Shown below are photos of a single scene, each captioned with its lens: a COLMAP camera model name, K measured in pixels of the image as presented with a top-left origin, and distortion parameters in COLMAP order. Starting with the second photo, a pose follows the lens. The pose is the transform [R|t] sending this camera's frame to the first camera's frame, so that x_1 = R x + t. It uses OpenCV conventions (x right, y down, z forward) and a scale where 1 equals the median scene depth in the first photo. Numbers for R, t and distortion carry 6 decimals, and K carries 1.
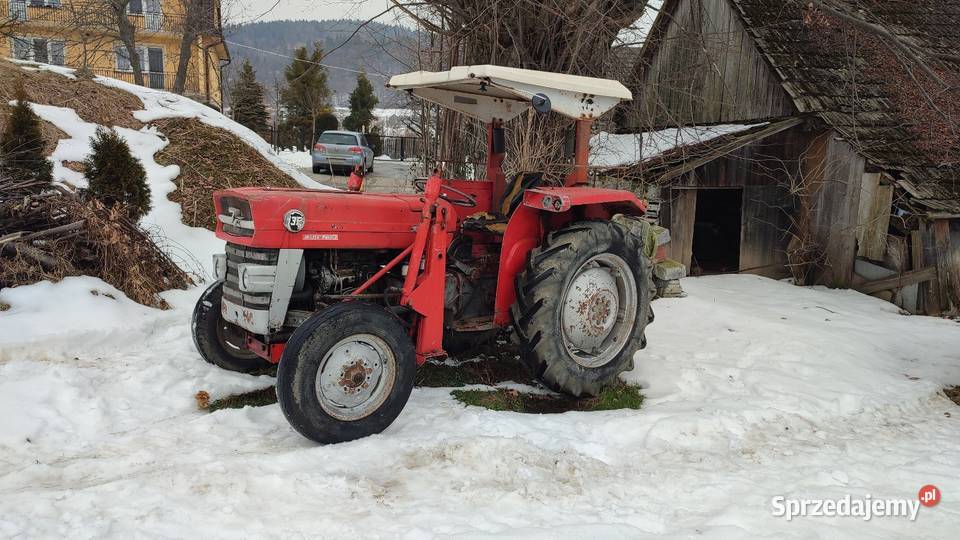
lens RADIAL K [[698.4, 0, 482.9], [0, 698.4, 269.5], [0, 0, 1]] dist [0.032094, -0.002594]
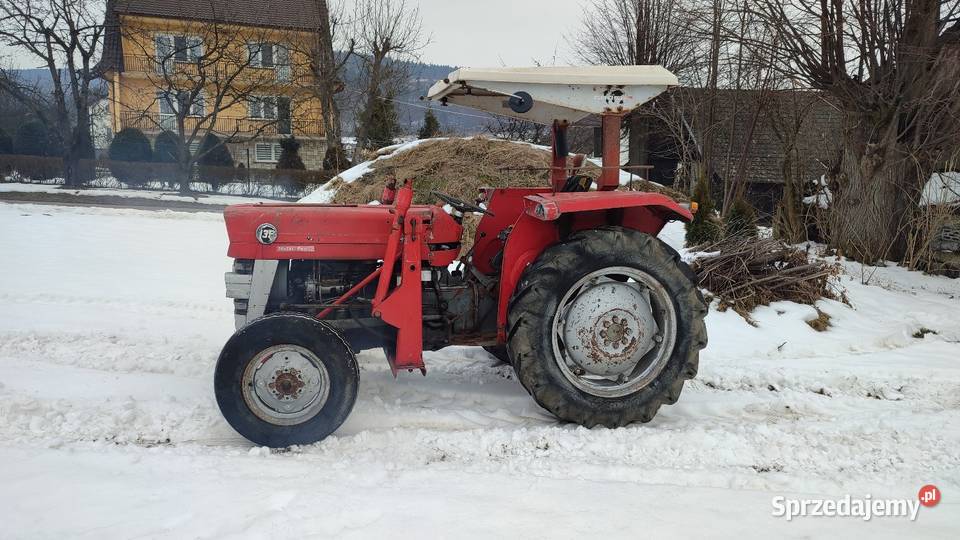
lens RADIAL K [[698.4, 0, 480.7], [0, 698.4, 268.1], [0, 0, 1]] dist [0.032094, -0.002594]
pose [[0.890717, 0.012097, -0.454397, 0.478405], [-0.018258, 0.999791, -0.009173, -0.011463], [0.454191, 0.016466, 0.890752, 0.171963]]
